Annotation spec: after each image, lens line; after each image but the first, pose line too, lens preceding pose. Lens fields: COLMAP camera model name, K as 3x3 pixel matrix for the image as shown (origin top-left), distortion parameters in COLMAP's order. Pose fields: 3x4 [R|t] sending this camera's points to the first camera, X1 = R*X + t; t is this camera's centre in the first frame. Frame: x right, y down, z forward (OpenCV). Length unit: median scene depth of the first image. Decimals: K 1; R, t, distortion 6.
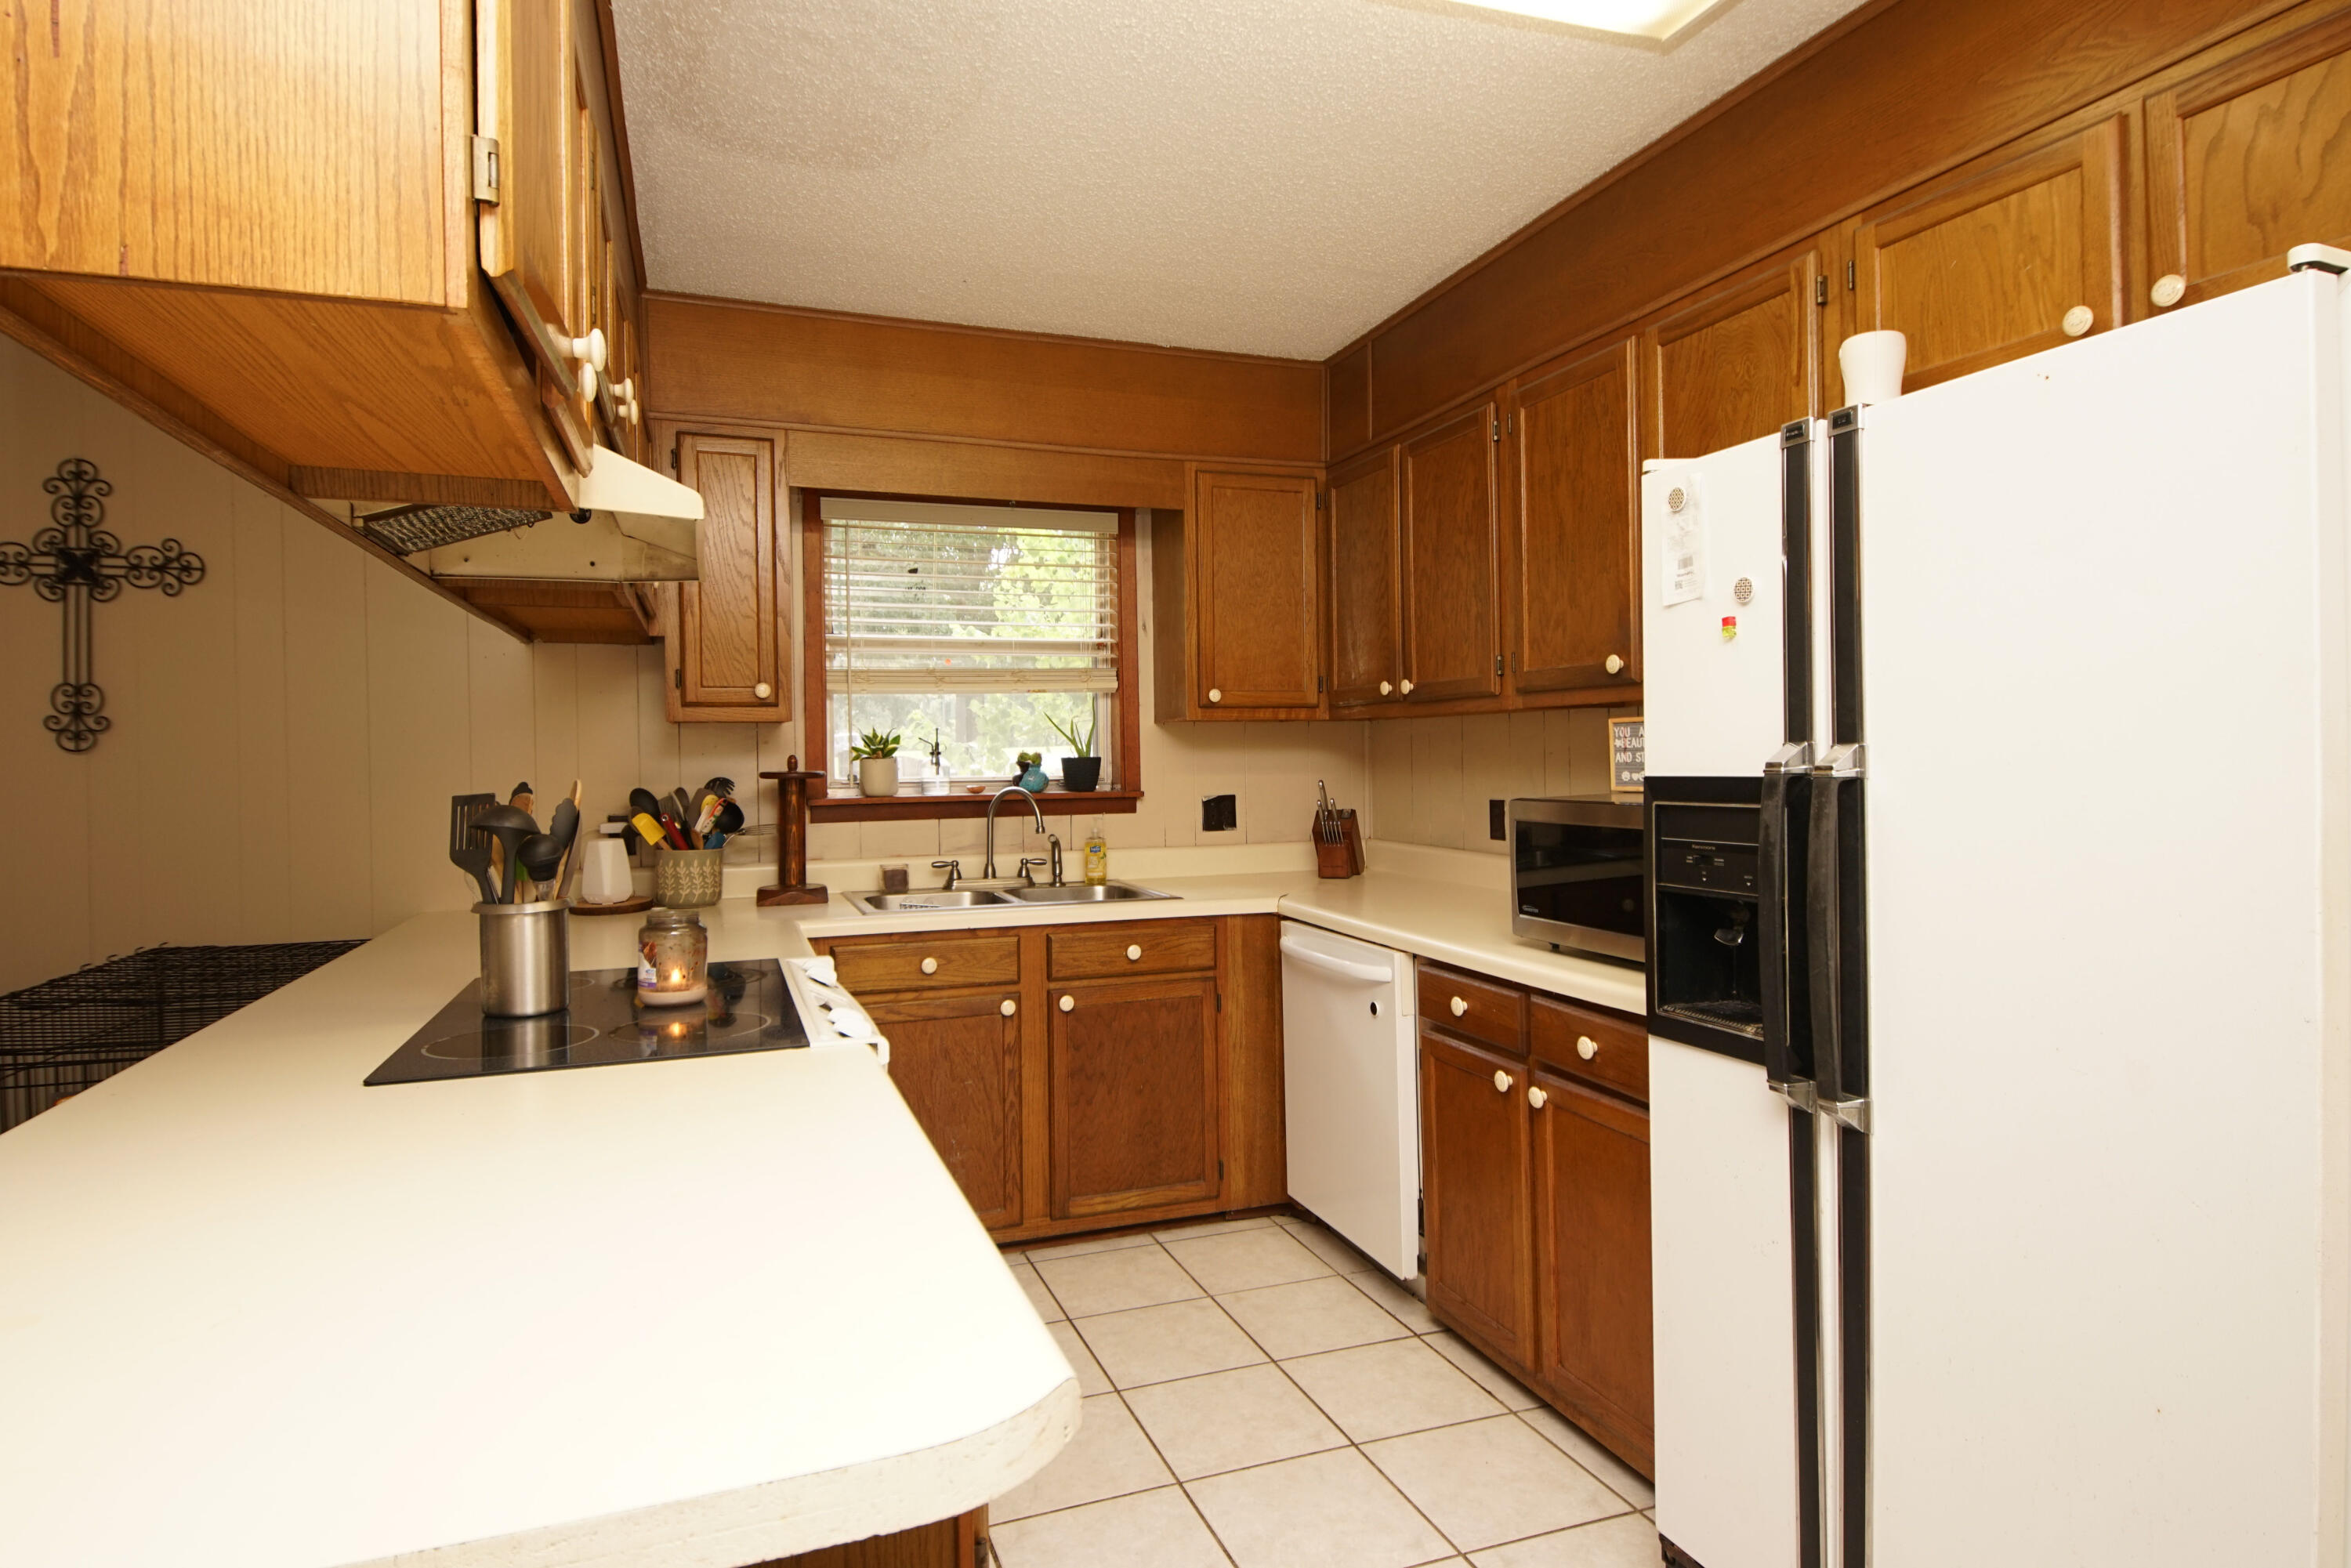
lens RADIAL K [[1256.3, 0, 1160.1], [0, 1256.3, 768.1], [0, 0, 1]] dist [0.032769, -0.031319]
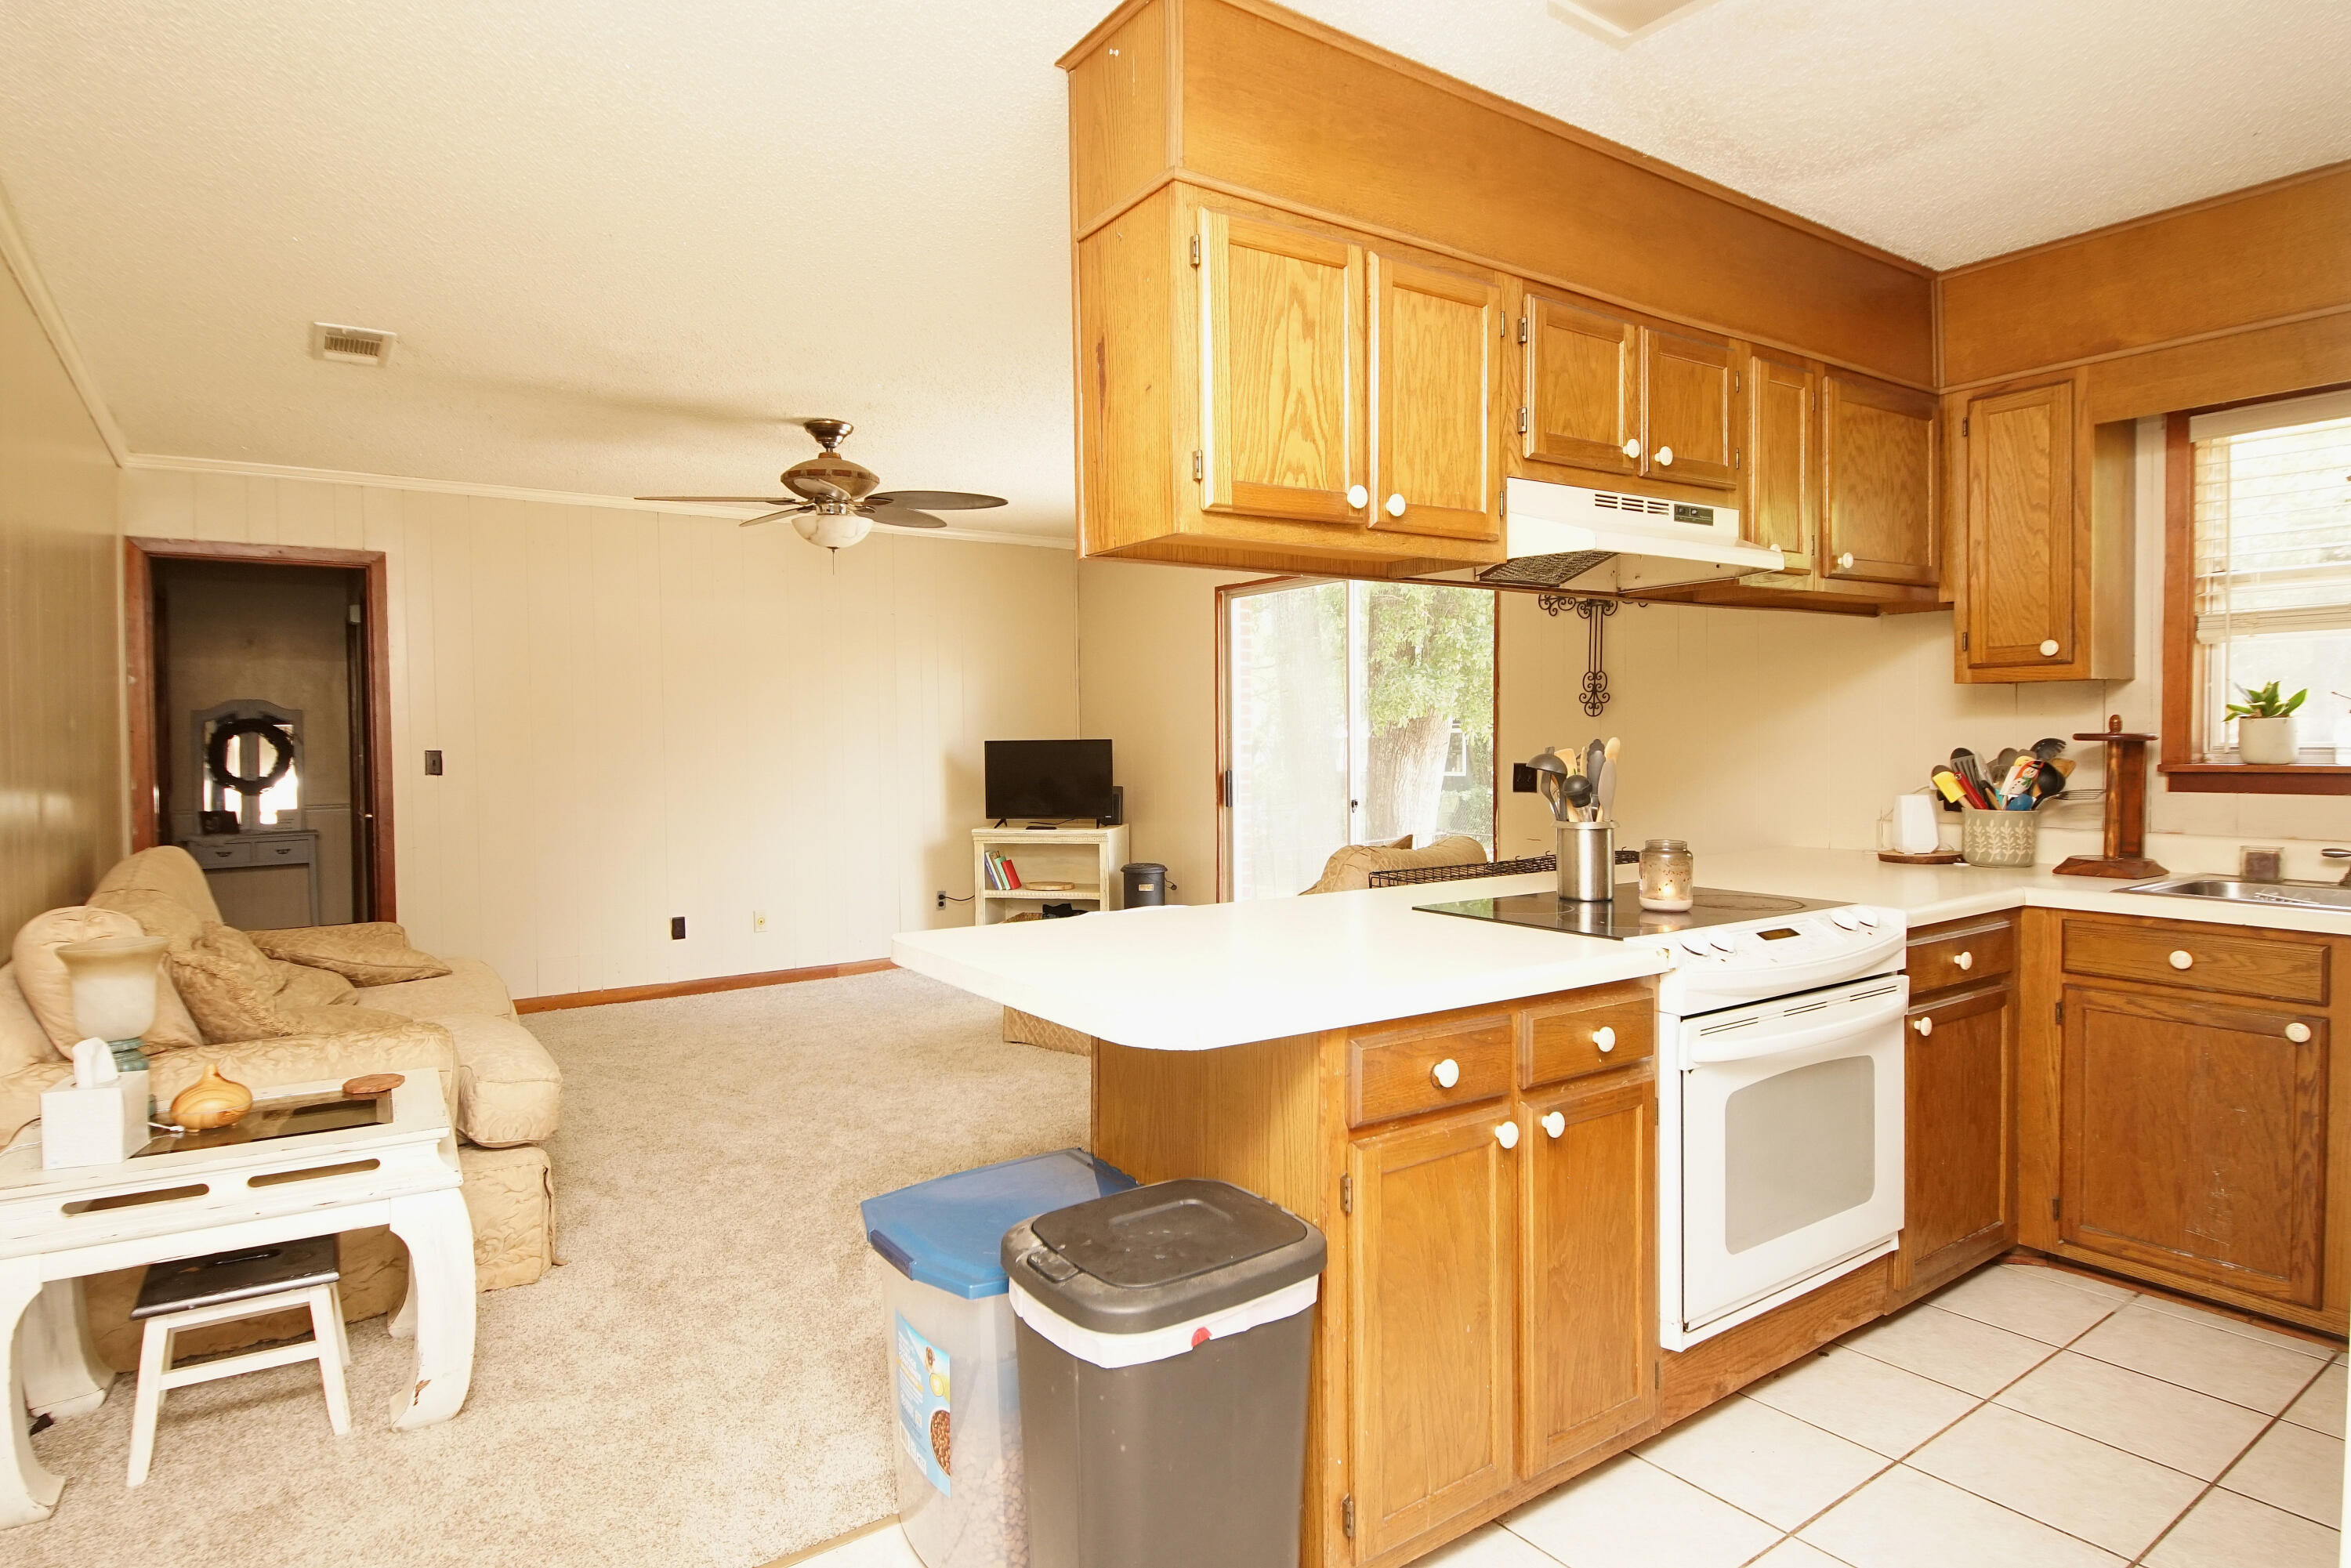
lens RADIAL K [[1256.3, 0, 1160.1], [0, 1256.3, 768.1], [0, 0, 1]] dist [0.032769, -0.031319]
pose [[0.255760, 0.033887, -0.966146, 0.445993], [-0.001349, 0.999397, 0.034696, -0.002896], [0.966739, -0.007570, 0.255651, 0.100120]]
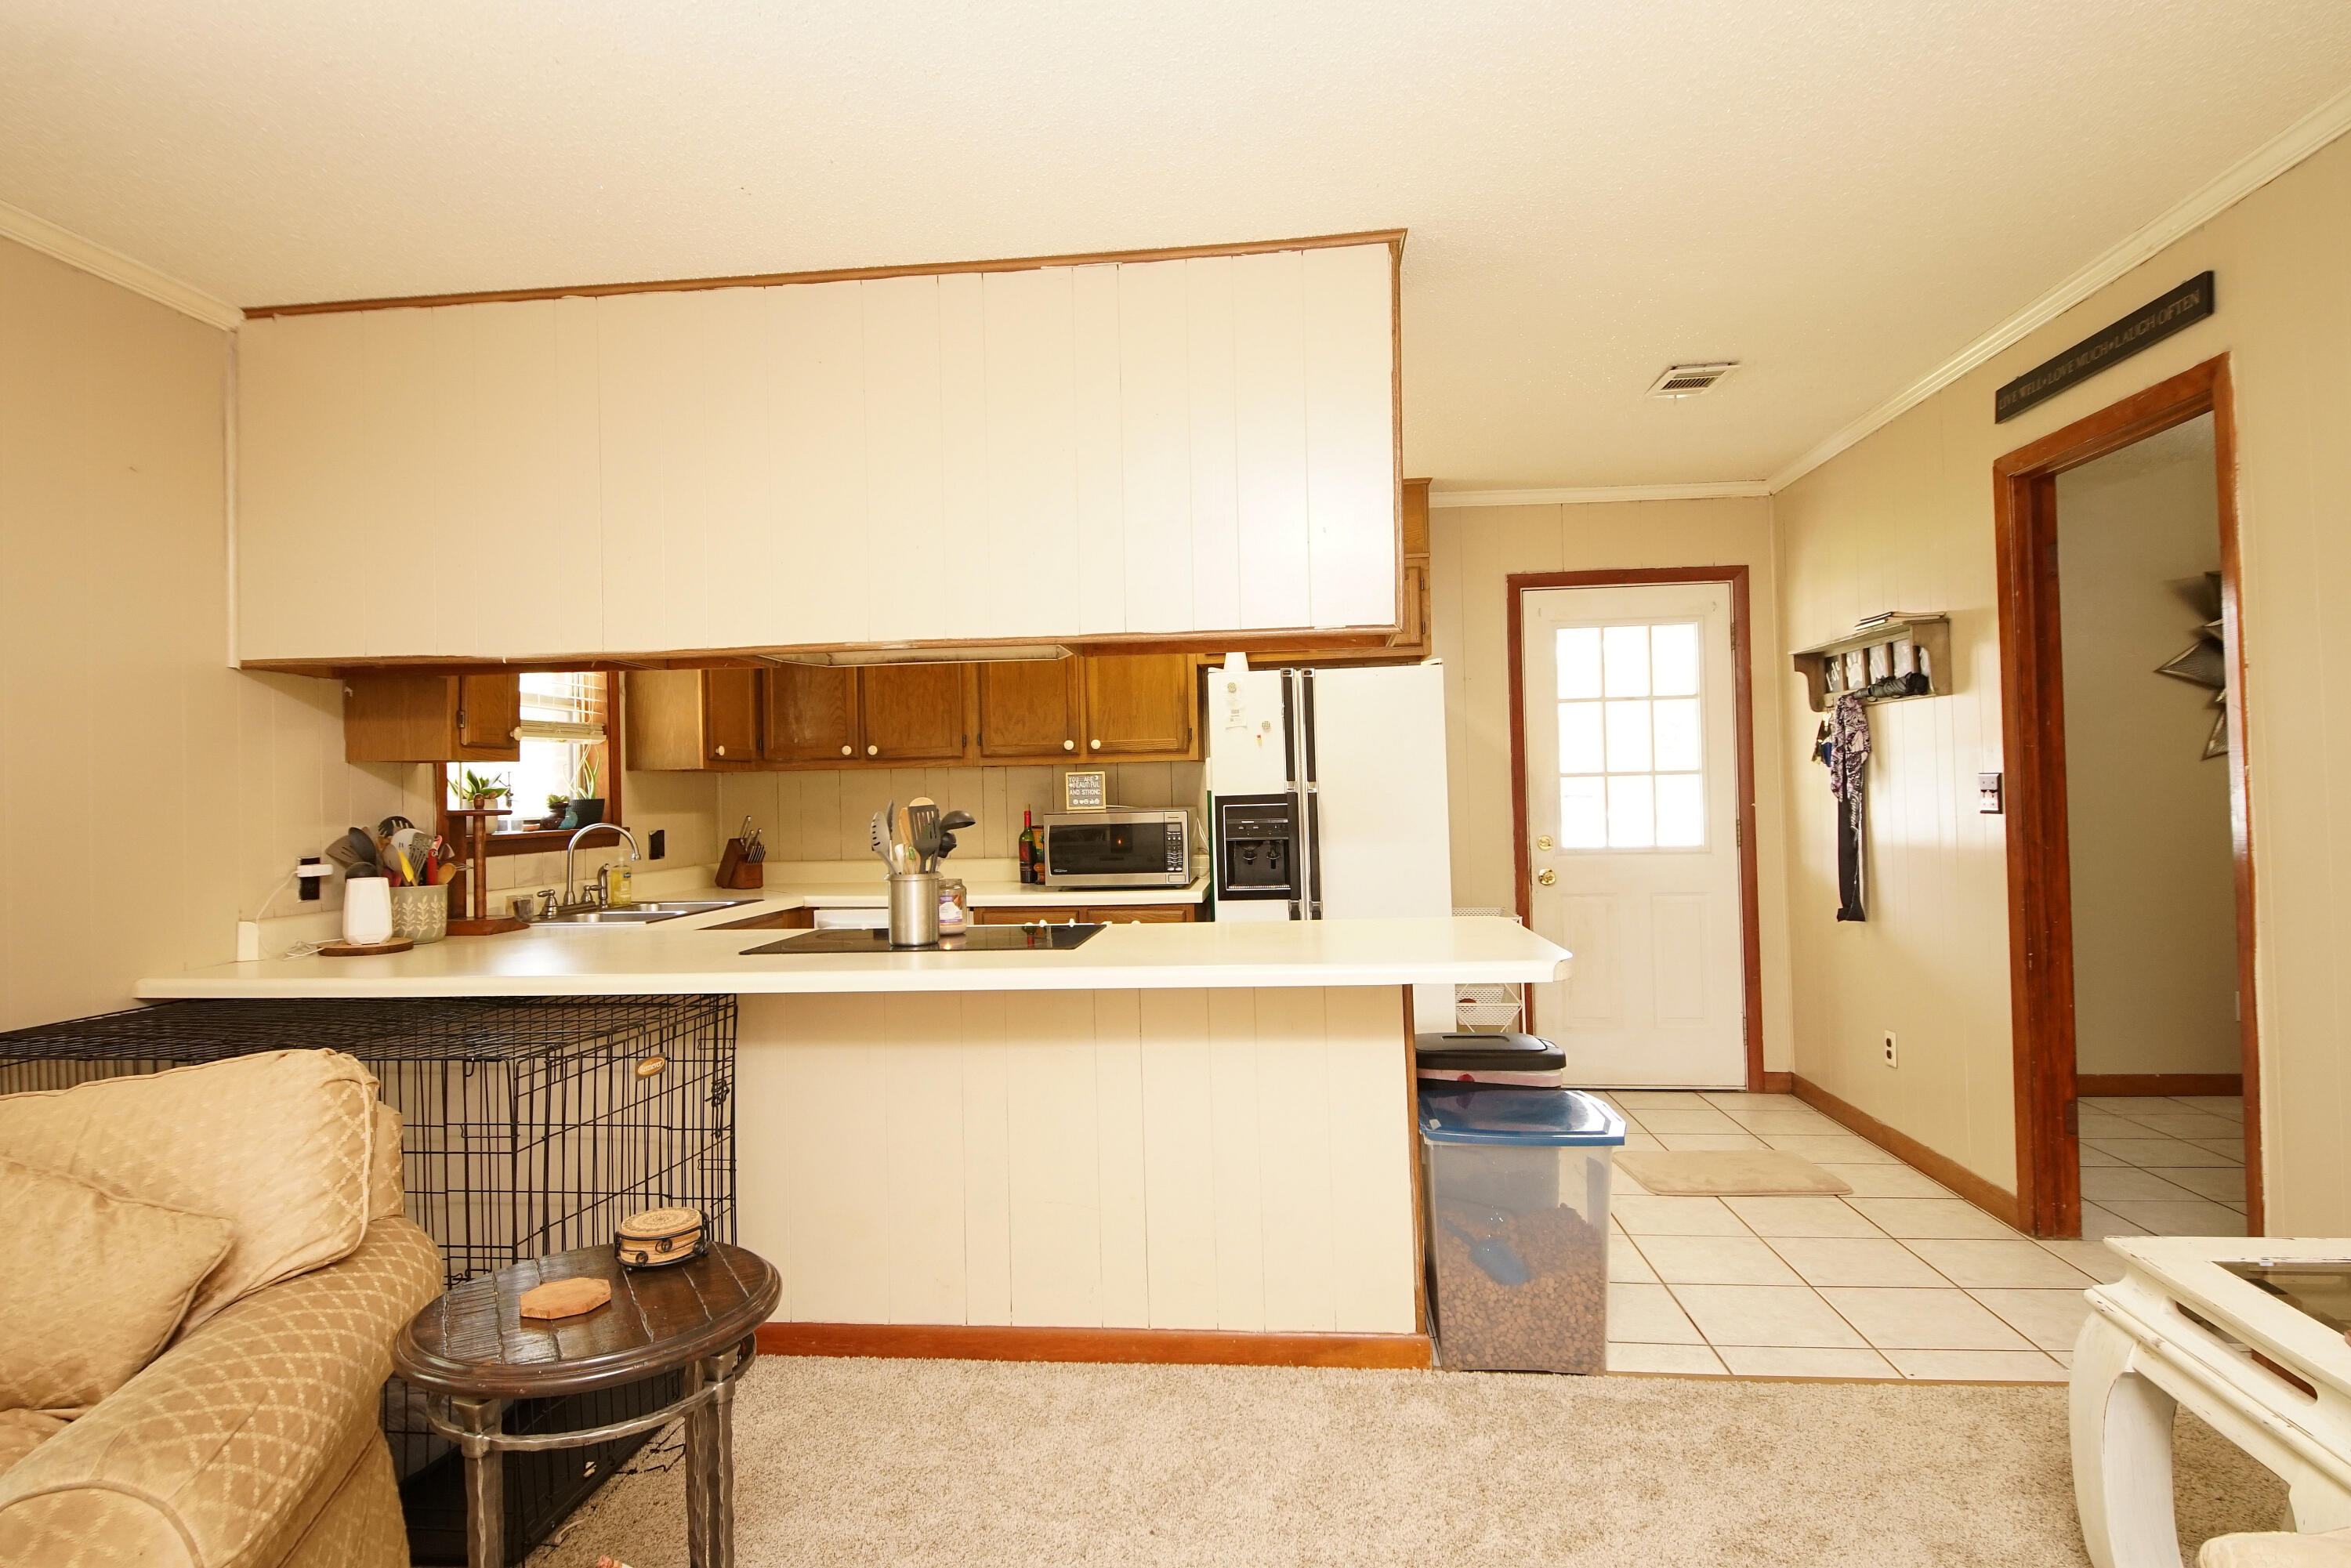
lens RADIAL K [[1260.9, 0, 1160.3], [0, 1260.9, 770.8], [0, 0, 1]] dist [0.035069, -0.032924]
pose [[0.434950, 0.019511, 0.900243, -1.070461], [0.025391, 0.999102, -0.033921, 0.022322], [-0.900097, 0.037612, 0.434064, 0.013556]]
